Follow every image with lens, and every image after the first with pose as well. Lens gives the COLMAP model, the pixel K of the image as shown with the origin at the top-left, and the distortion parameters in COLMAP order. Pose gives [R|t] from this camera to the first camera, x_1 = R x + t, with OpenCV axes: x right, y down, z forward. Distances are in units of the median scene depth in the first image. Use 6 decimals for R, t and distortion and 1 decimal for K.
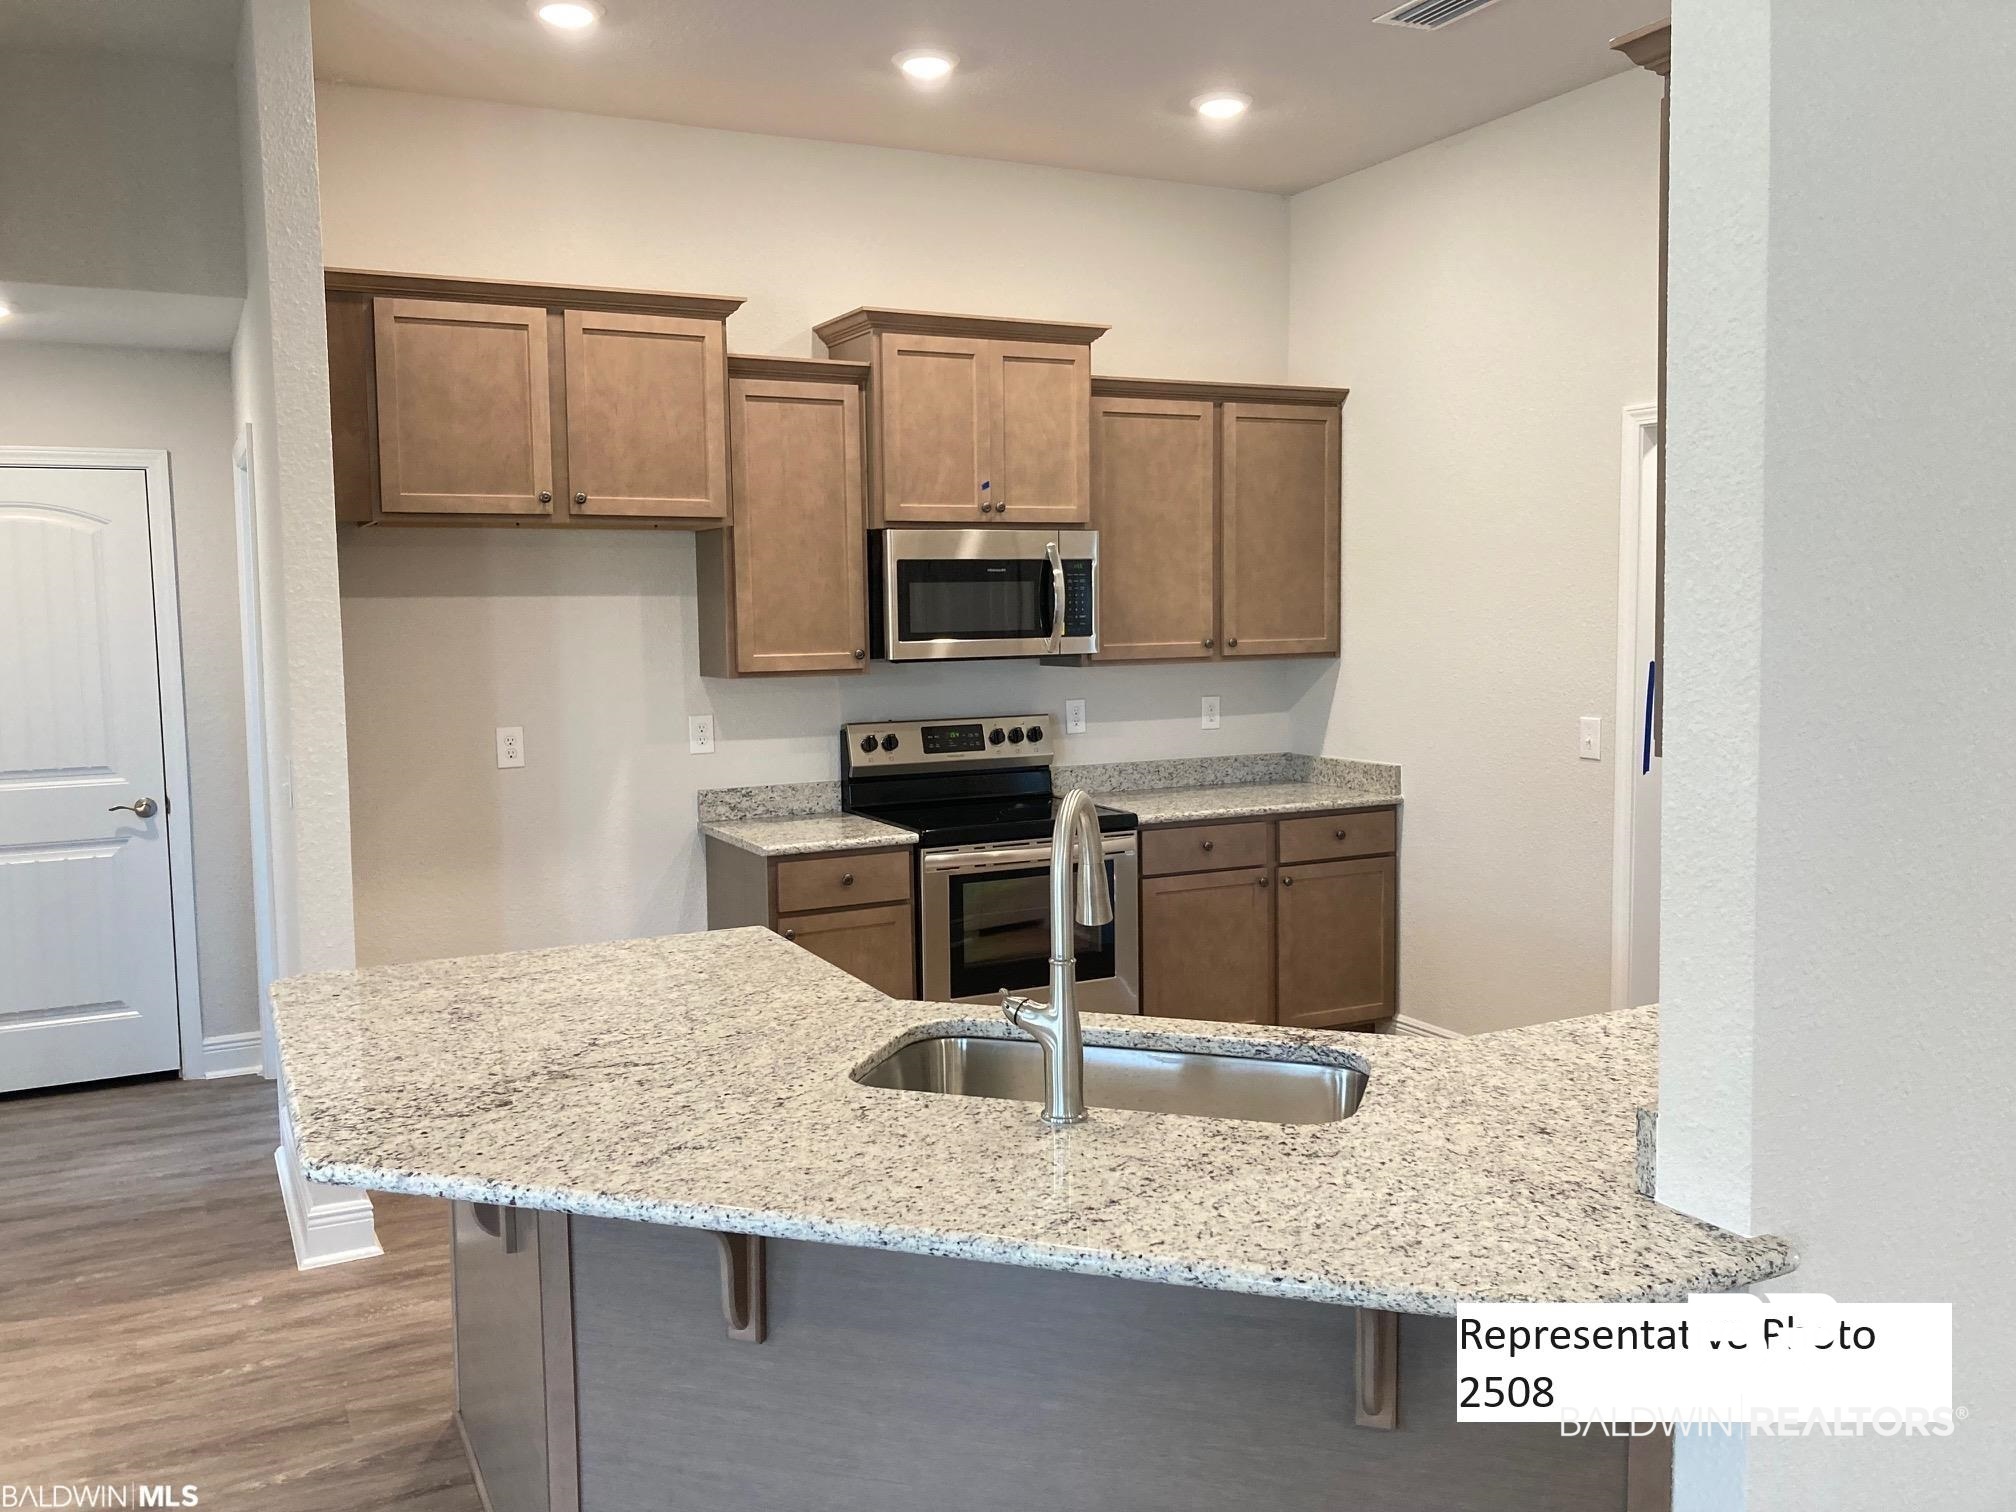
lens RADIAL K [[1650.2, 0, 1029.4], [0, 1650.2, 759.1], [0, 0, 1]] dist [0.025364, -0.037803]
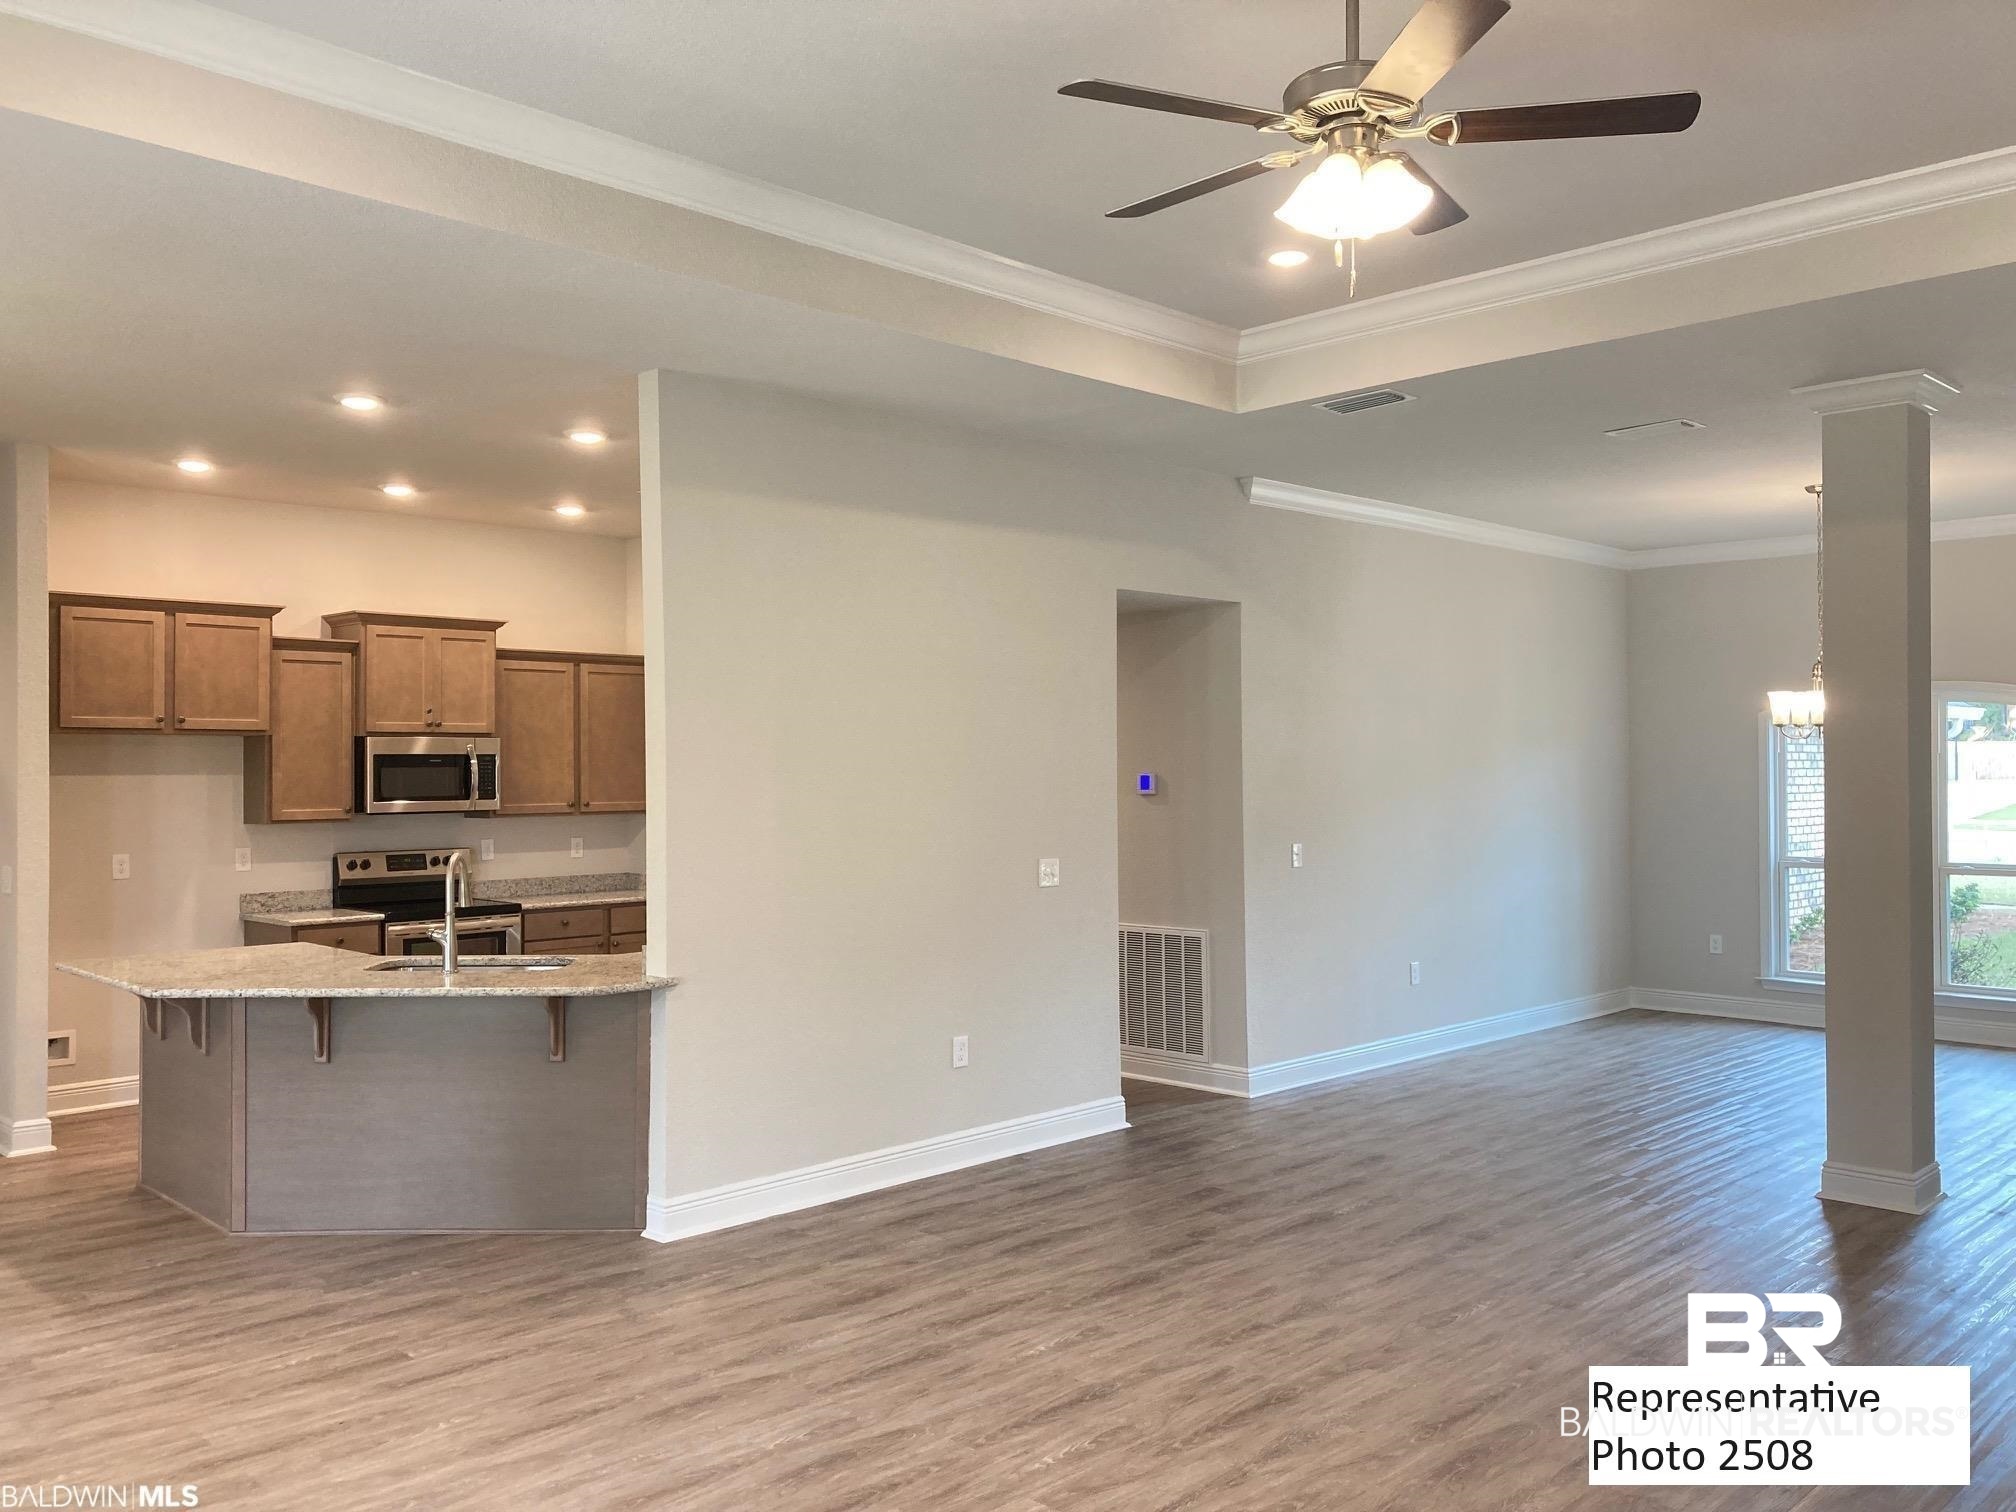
lens RADIAL K [[1650.2, 0, 992.3], [0, 1650.2, 746.8], [0, 0, 1]] dist [0.025364, -0.037803]
pose [[0.956819, 0.010368, 0.290498, 0.033777], [0.022281, 0.993808, -0.108859, 0.070347], [-0.289828, 0.110631, 0.950663, -0.796241]]
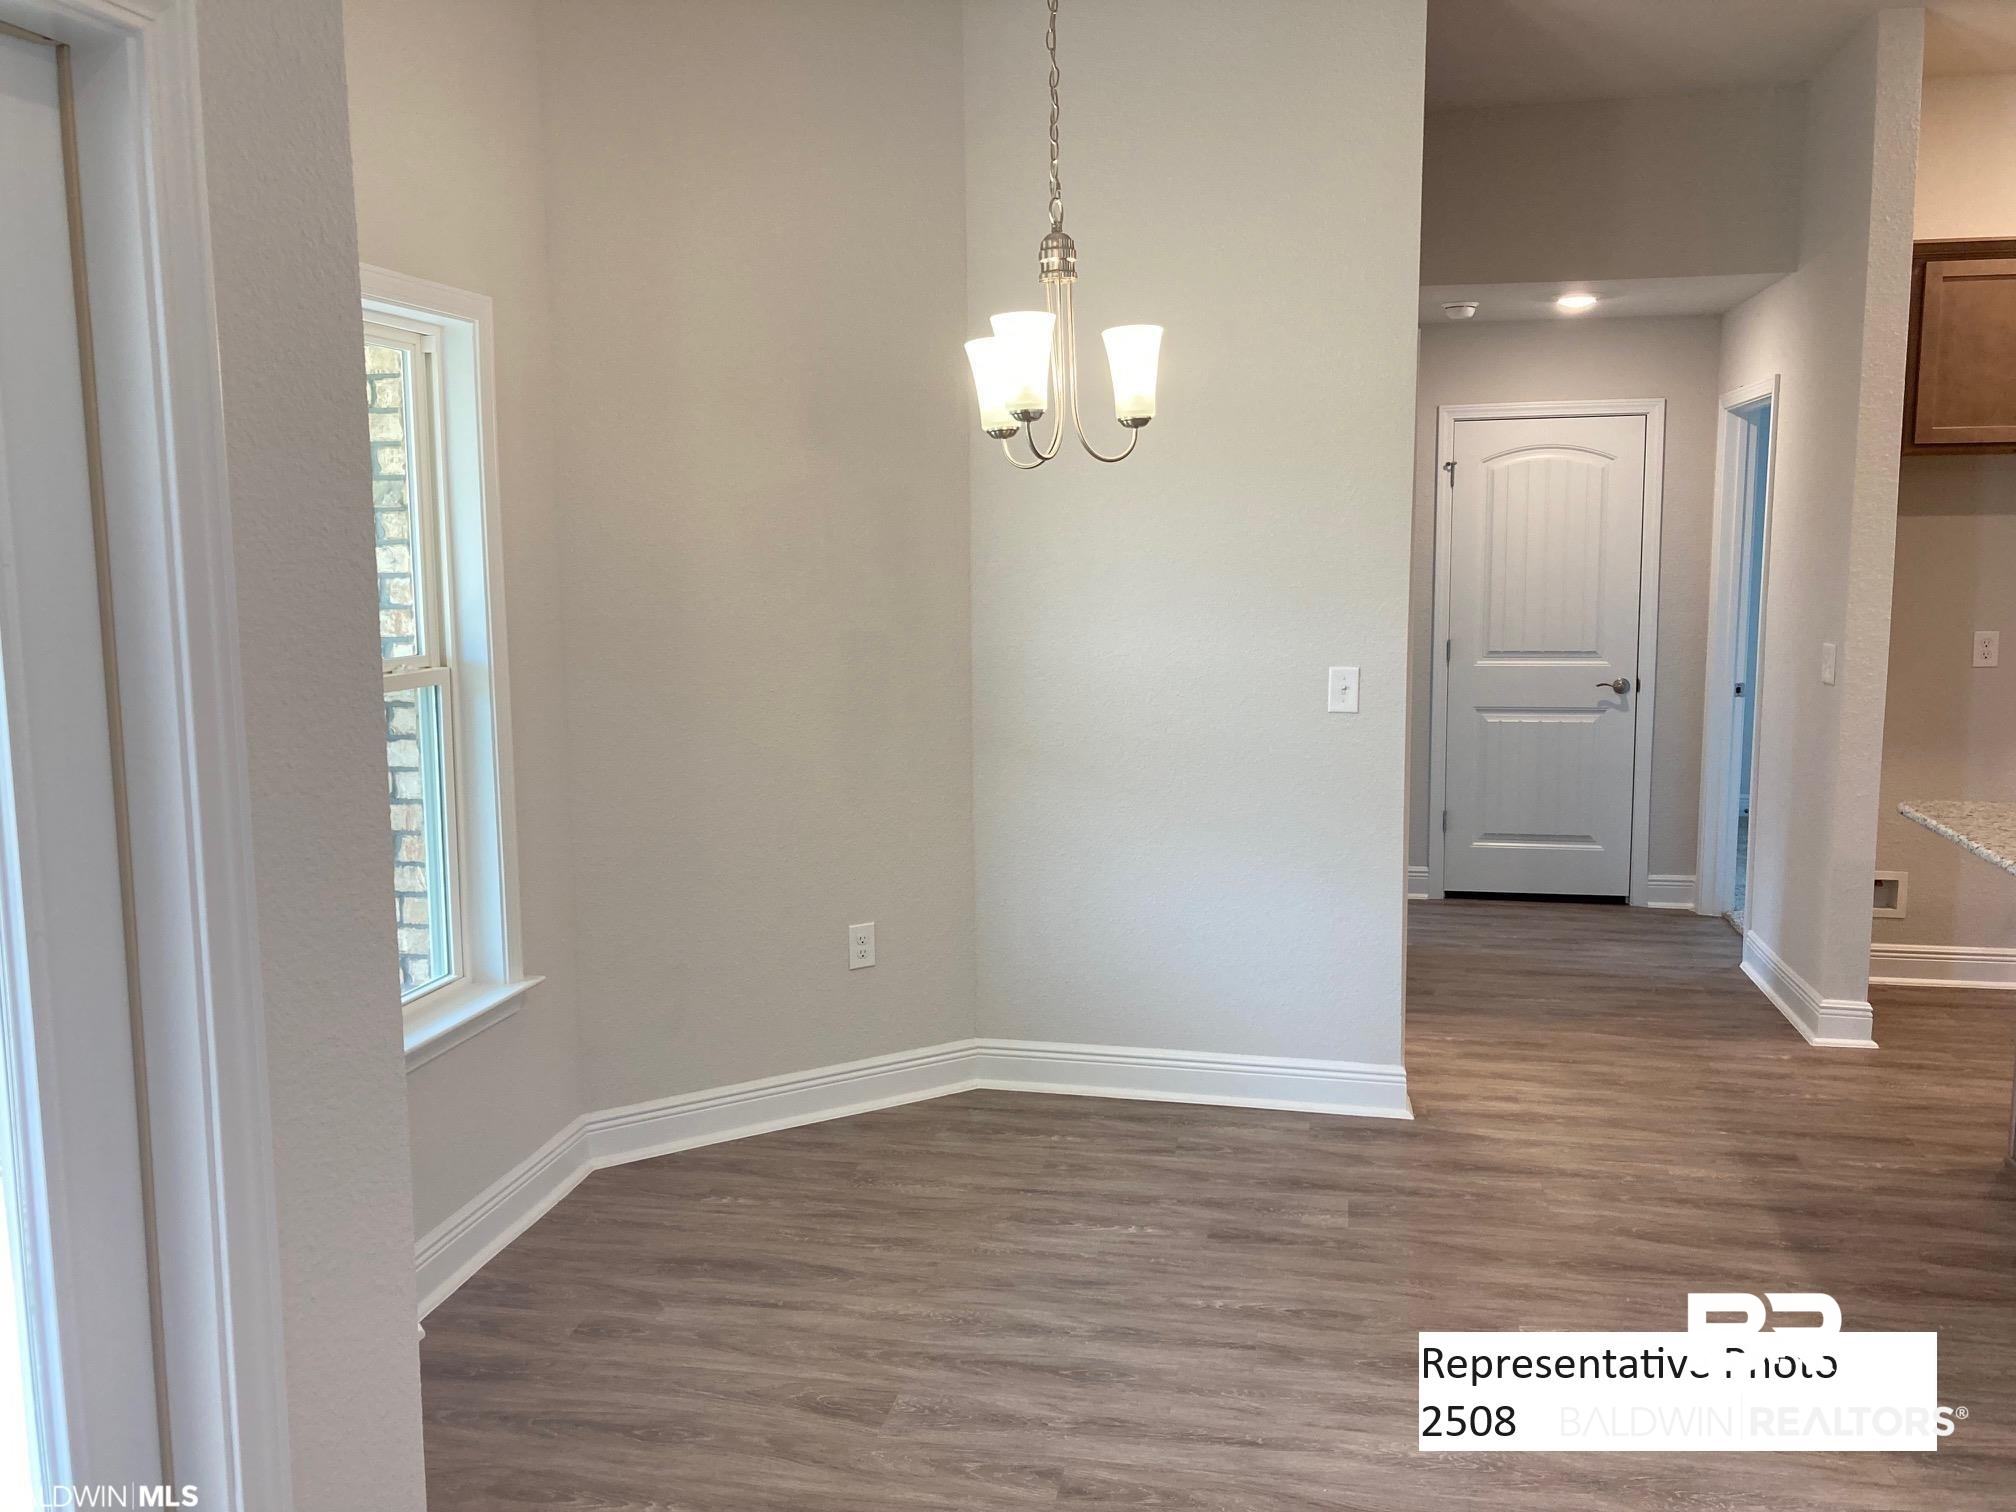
lens RADIAL K [[1650.2, 0, 1010.4], [0, 1650.2, 746.5], [0, 0, 1]] dist [0.025364, -0.037803]
pose [[0.771109, 0.086810, -0.630758, -0.103148], [-0.065724, 0.996222, 0.056759, 0.037470], [0.633302, -0.002311, 0.773901, -0.291798]]
